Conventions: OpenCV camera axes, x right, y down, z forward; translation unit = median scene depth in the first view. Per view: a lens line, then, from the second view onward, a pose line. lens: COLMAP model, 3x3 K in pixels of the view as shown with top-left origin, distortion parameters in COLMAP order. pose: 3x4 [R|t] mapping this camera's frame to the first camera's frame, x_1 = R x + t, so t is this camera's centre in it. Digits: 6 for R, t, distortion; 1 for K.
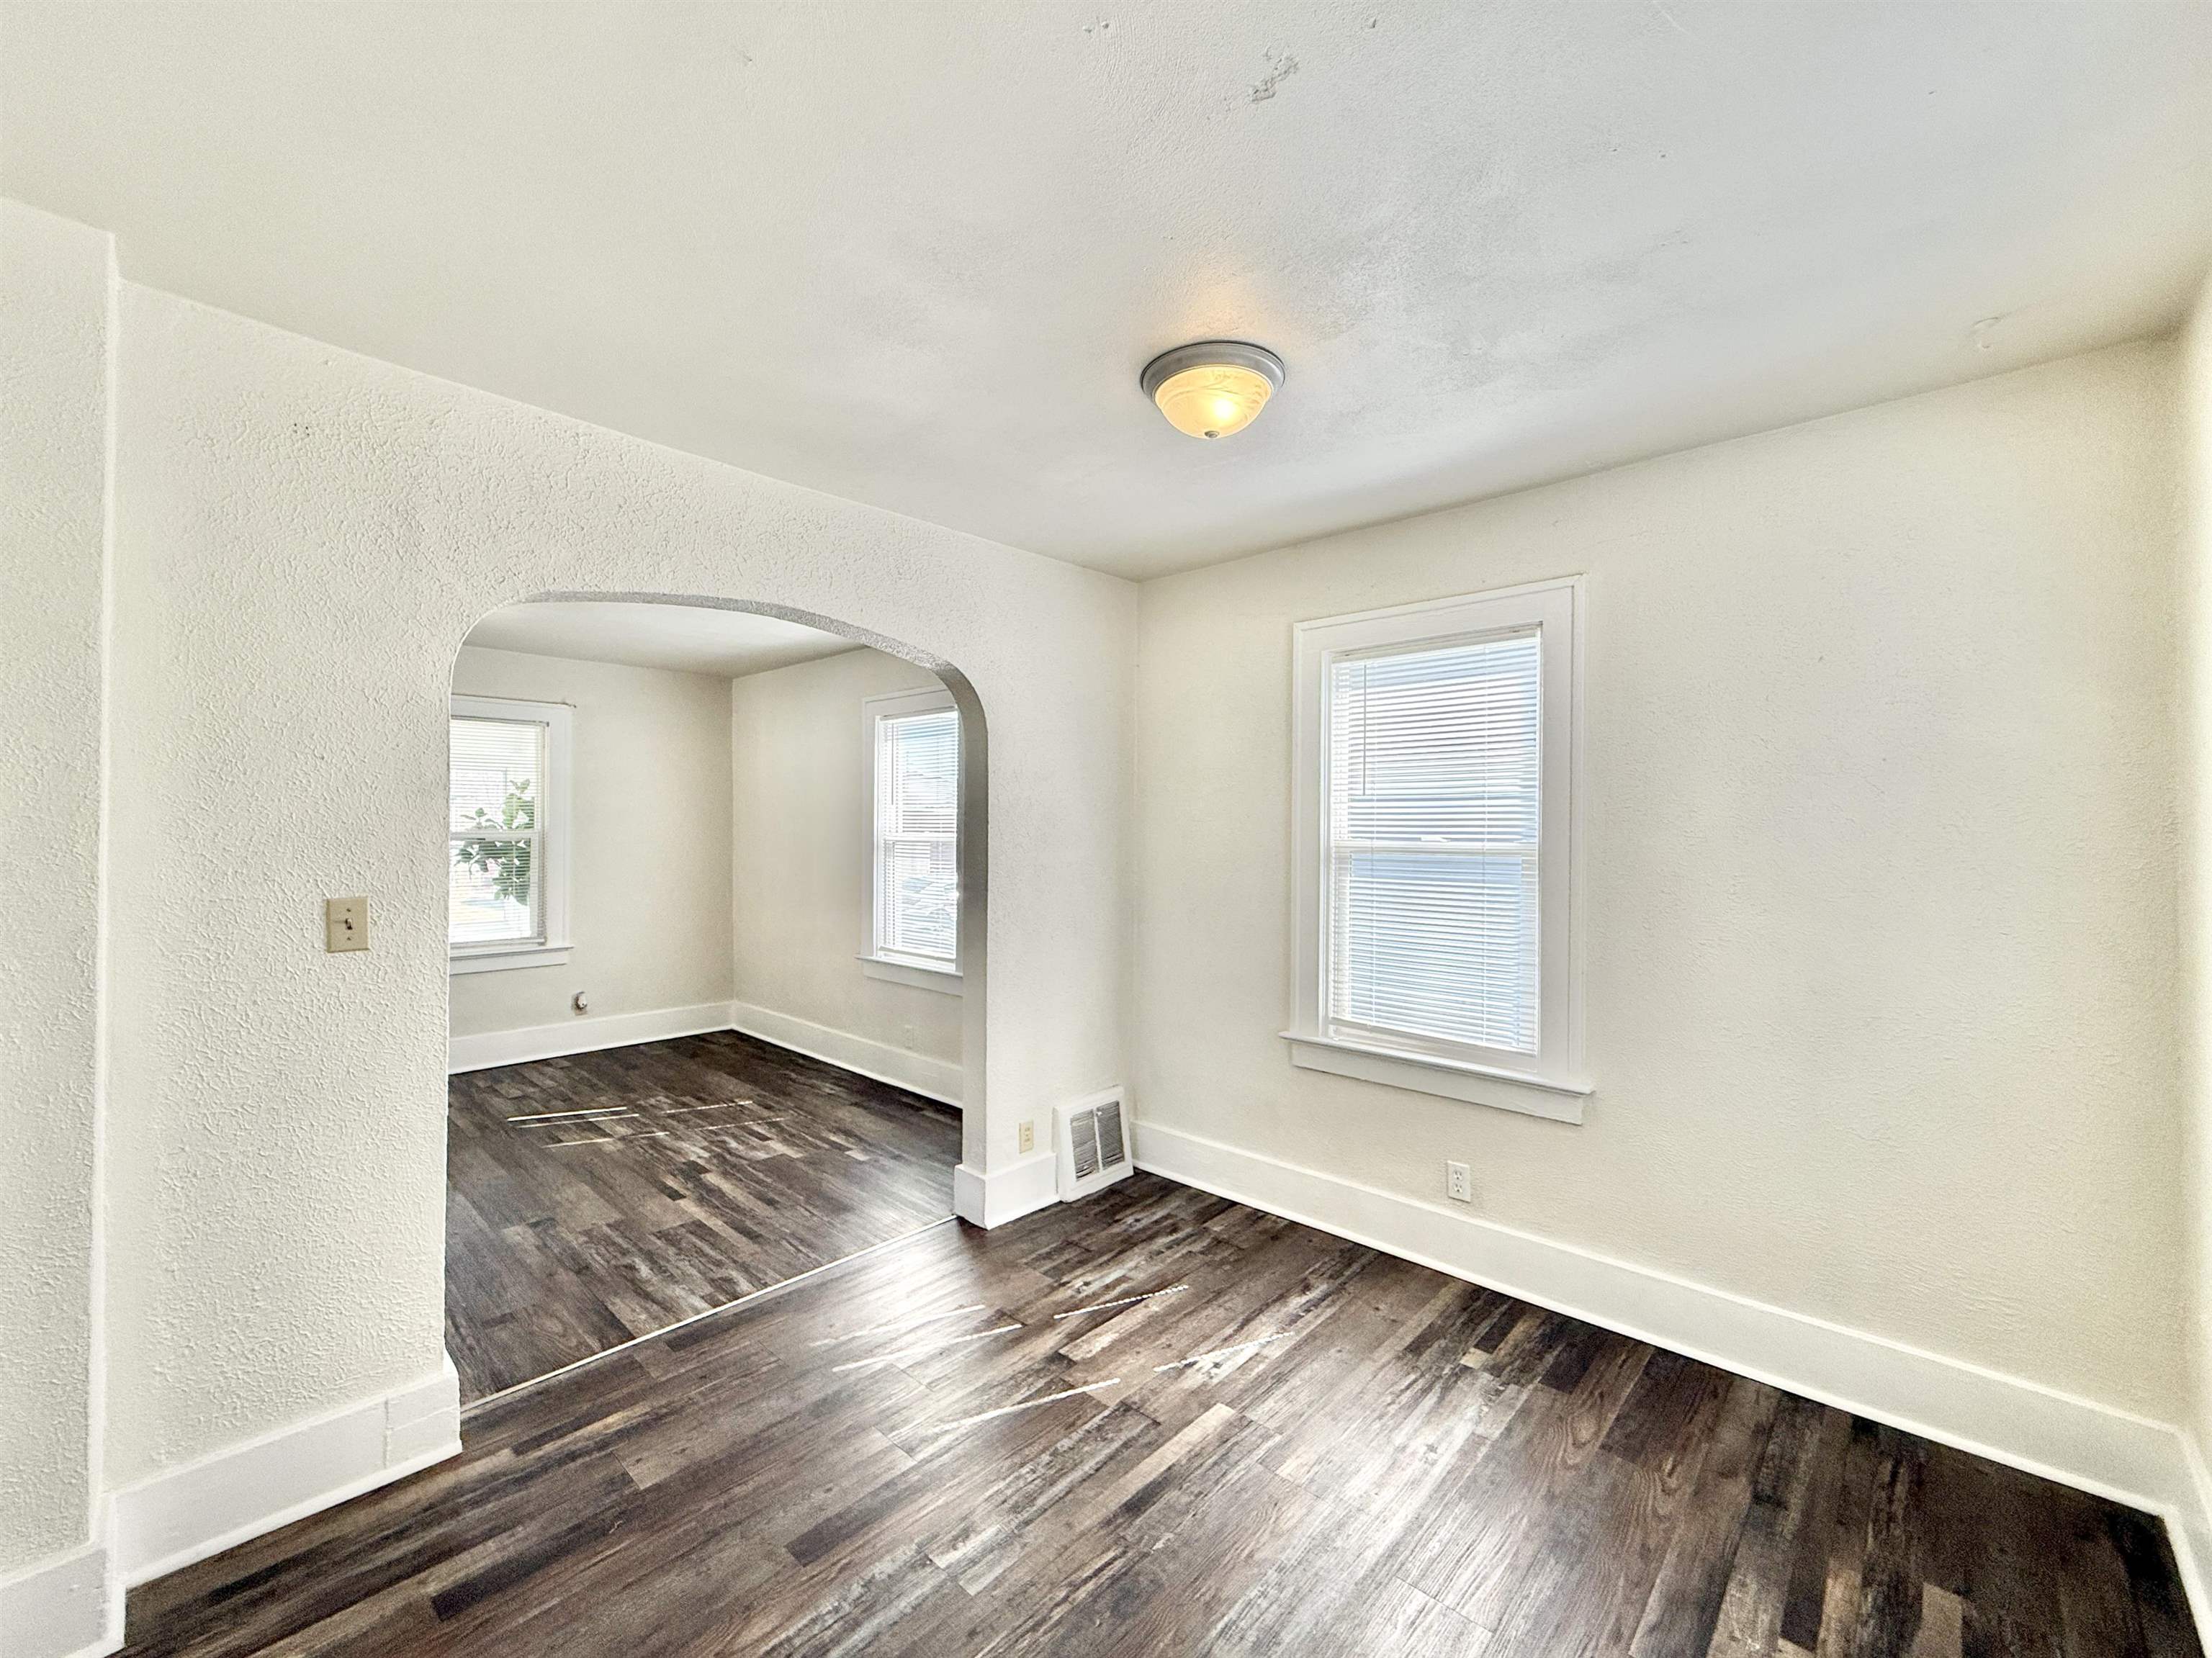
lens RADIAL K [[894.0, 0, 1096.1], [0, 894.0, 830.1], [0, 0, 1]] dist [0.000403, 0.000361]
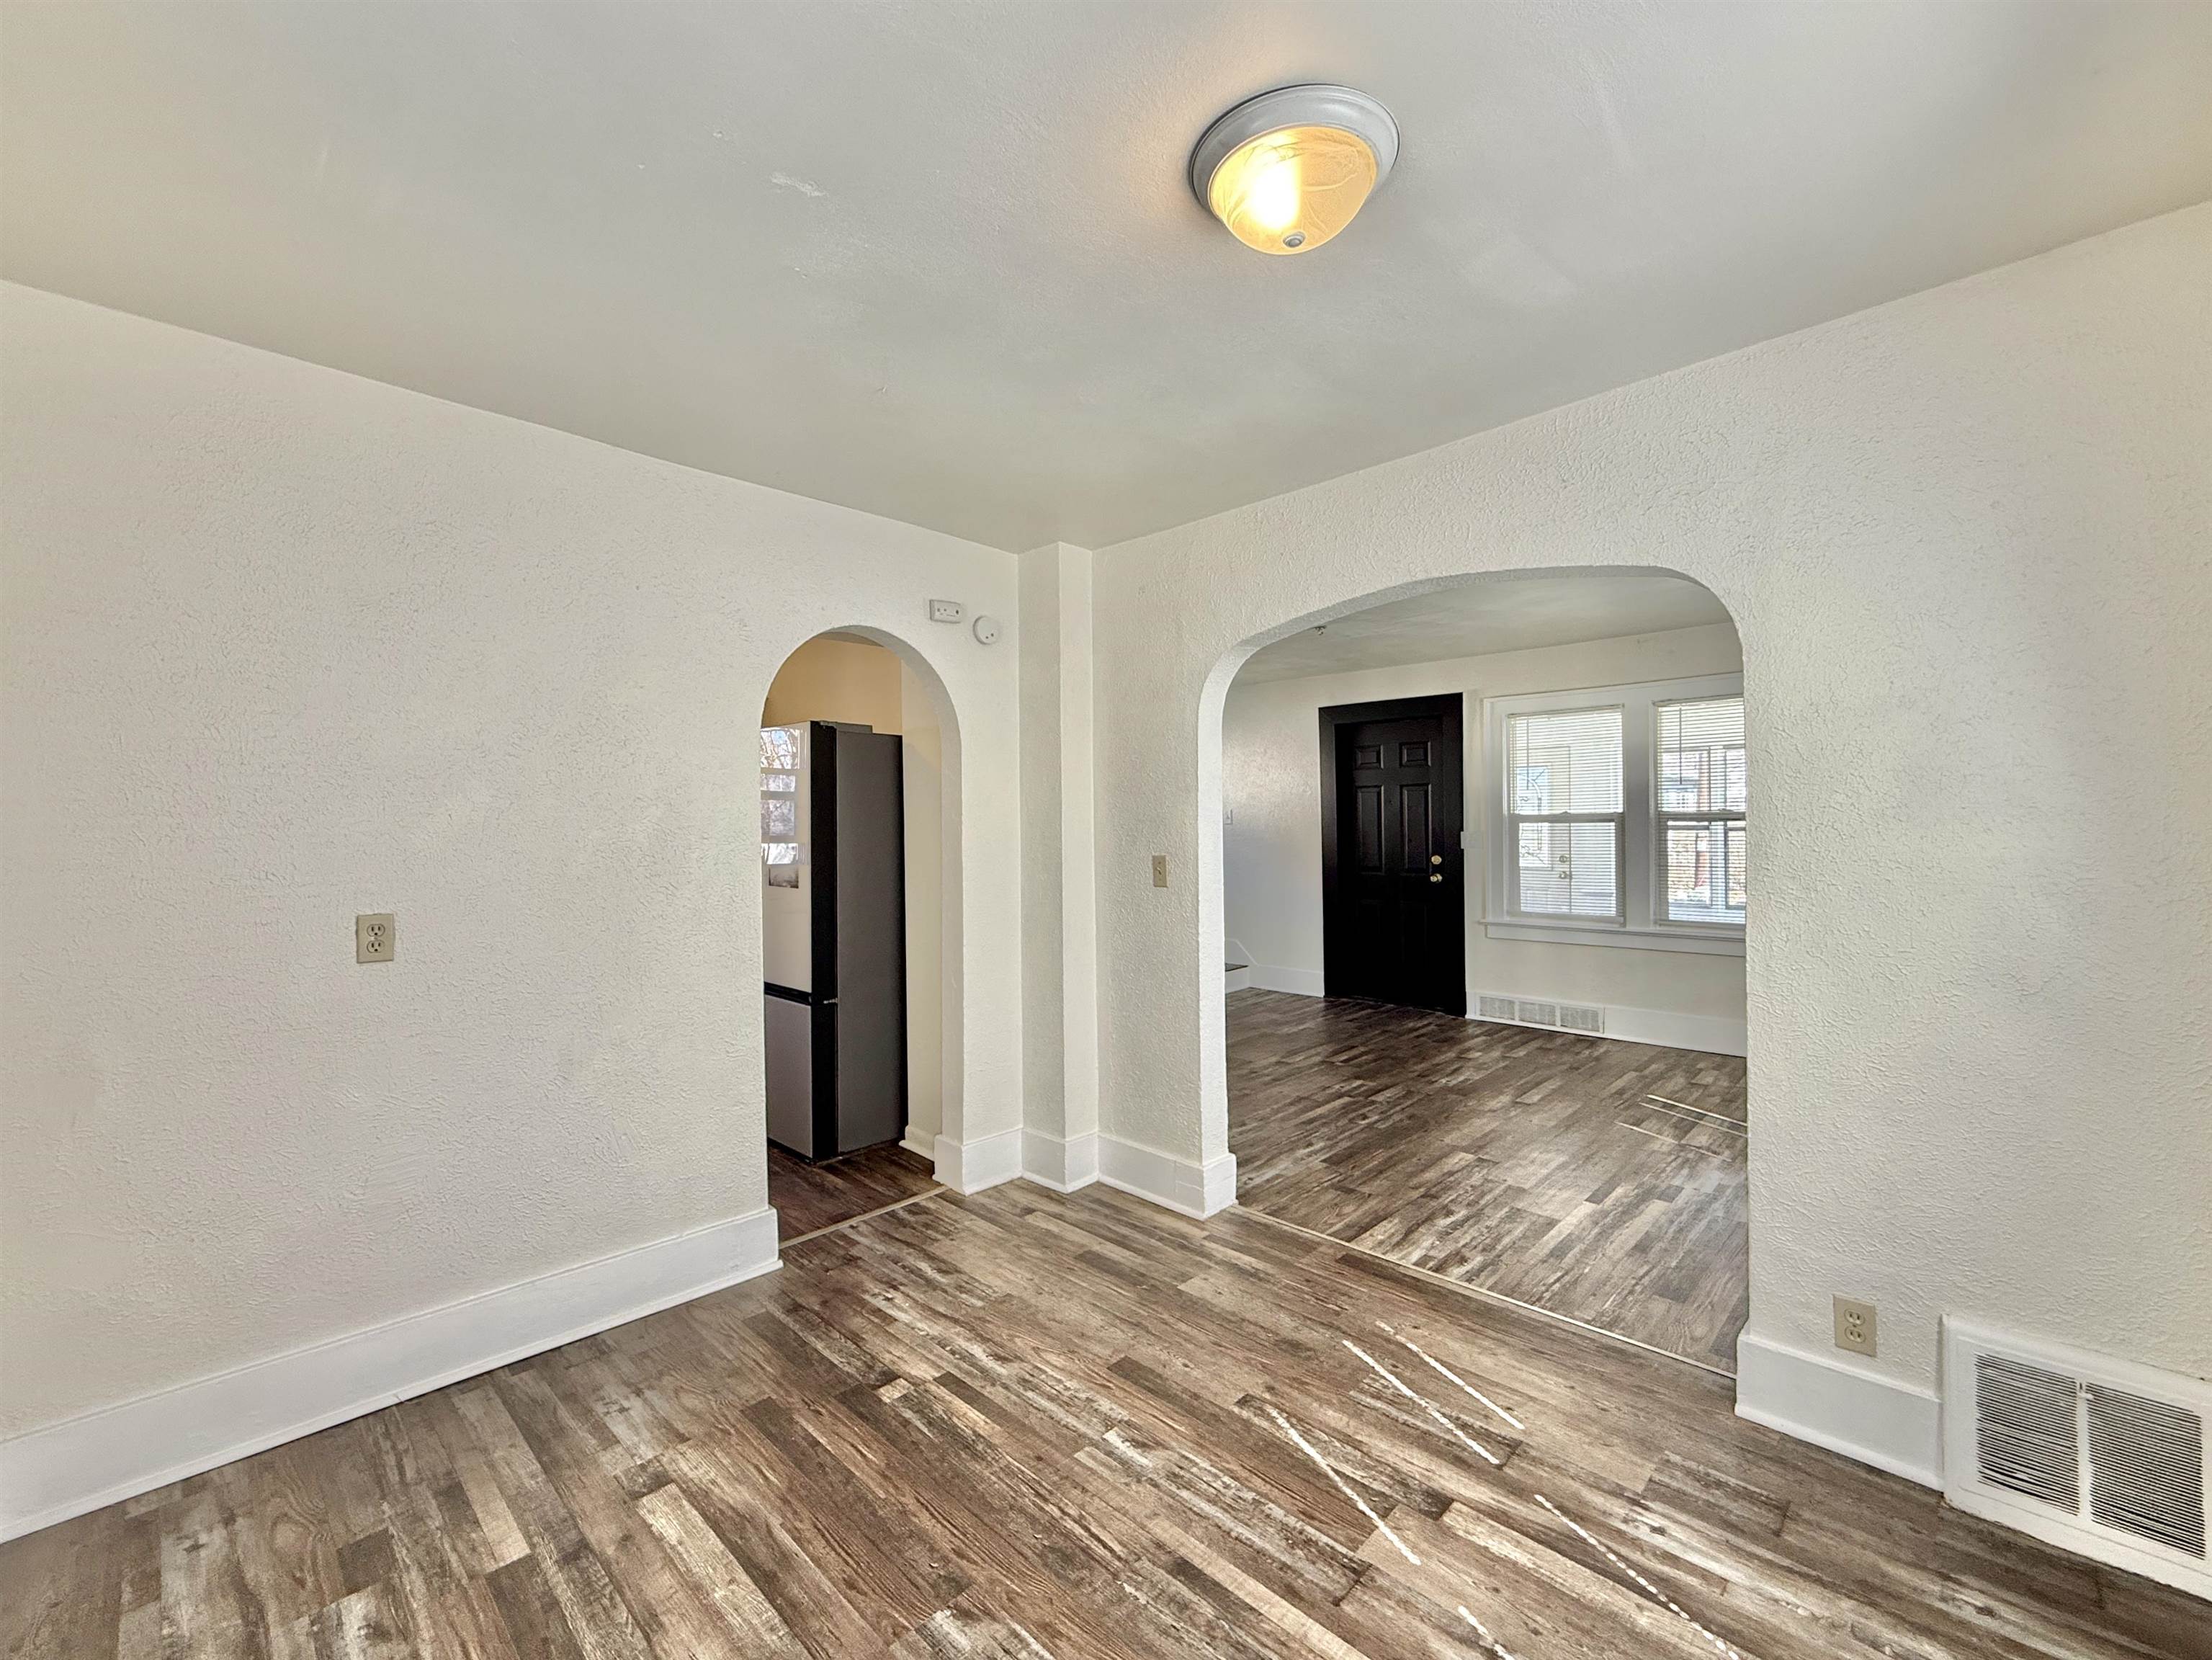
lens RADIAL K [[927.5, 0, 1096.5], [0, 927.5, 828.8], [0, 0, 1]] dist [0.001046, 0.000054]
pose [[-0.028118, 0.002625, -0.999601, 0.566832], [0.017600, 0.999843, 0.002130, 0.010621], [0.999450, -0.017533, -0.028159, 0.560226]]
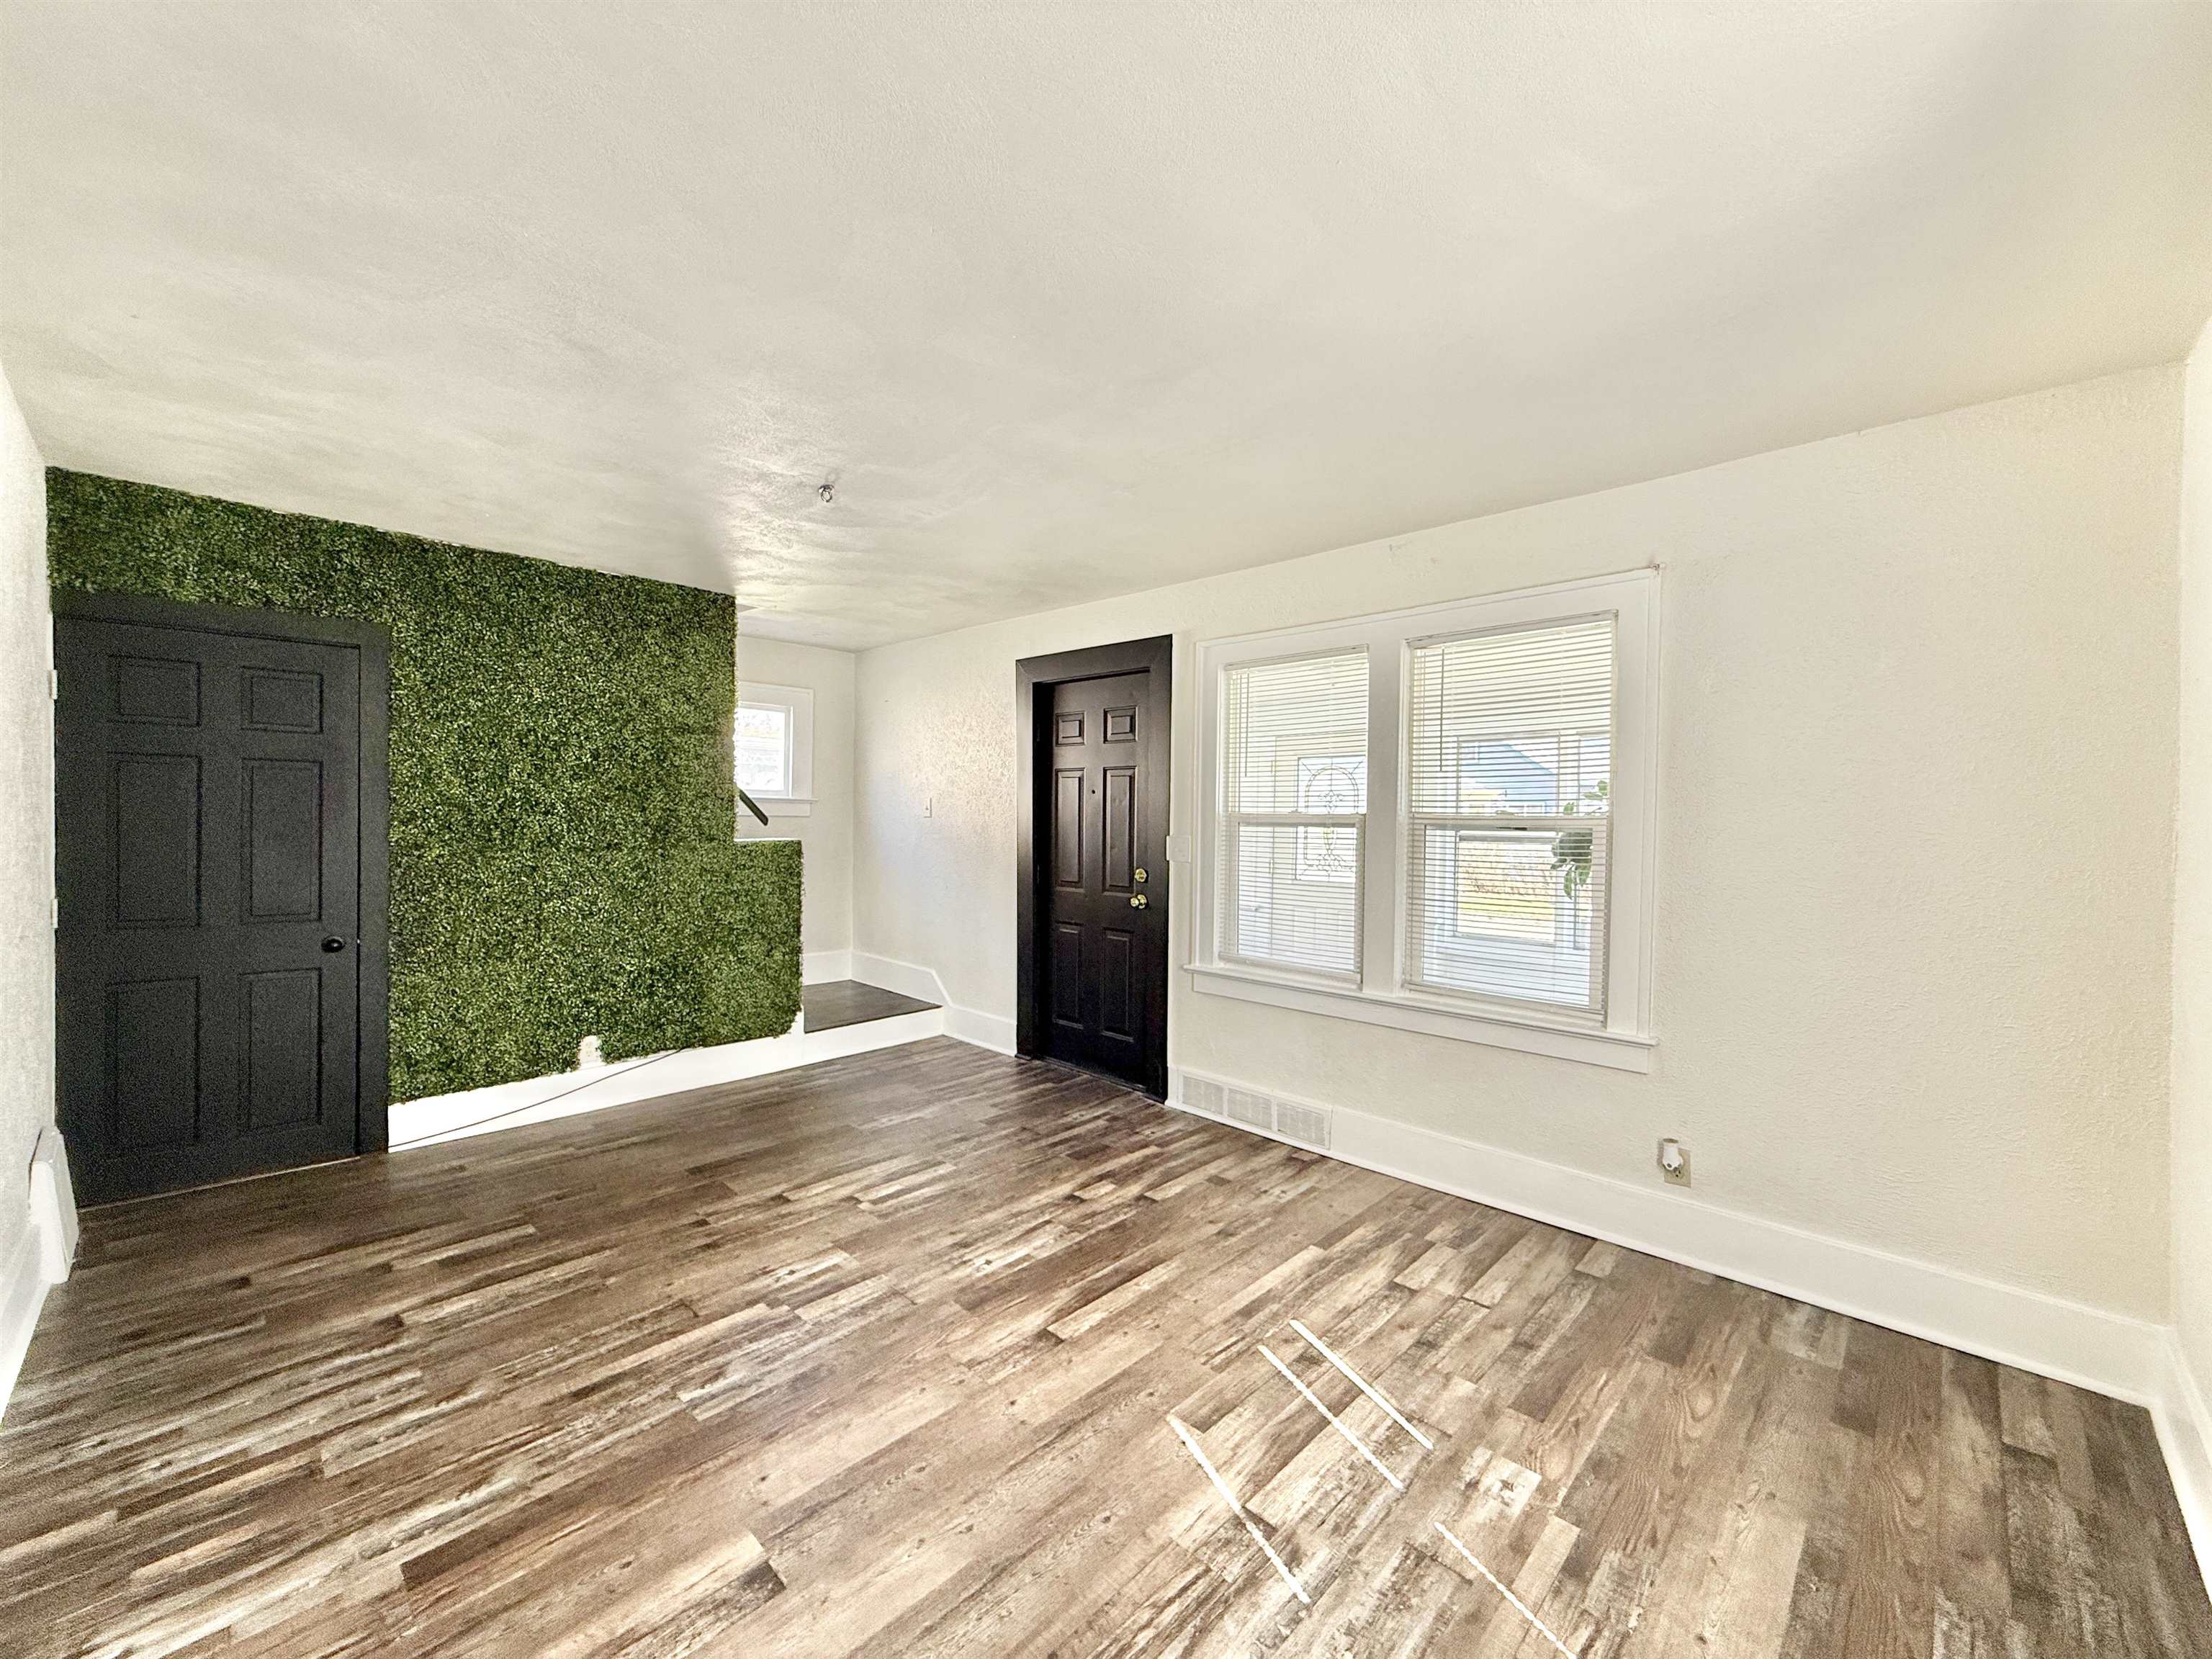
lens RADIAL K [[881.9, 0, 1097.1], [0, 881.9, 829.3], [0, 0, 1]] dist [0.000814, 0.000228]
pose [[-0.020118, 0.009123, -0.999756, -0.139877], [-0.012774, 0.999874, 0.009381, 0.014095], [0.999716, 0.012960, -0.019999, 1.211574]]
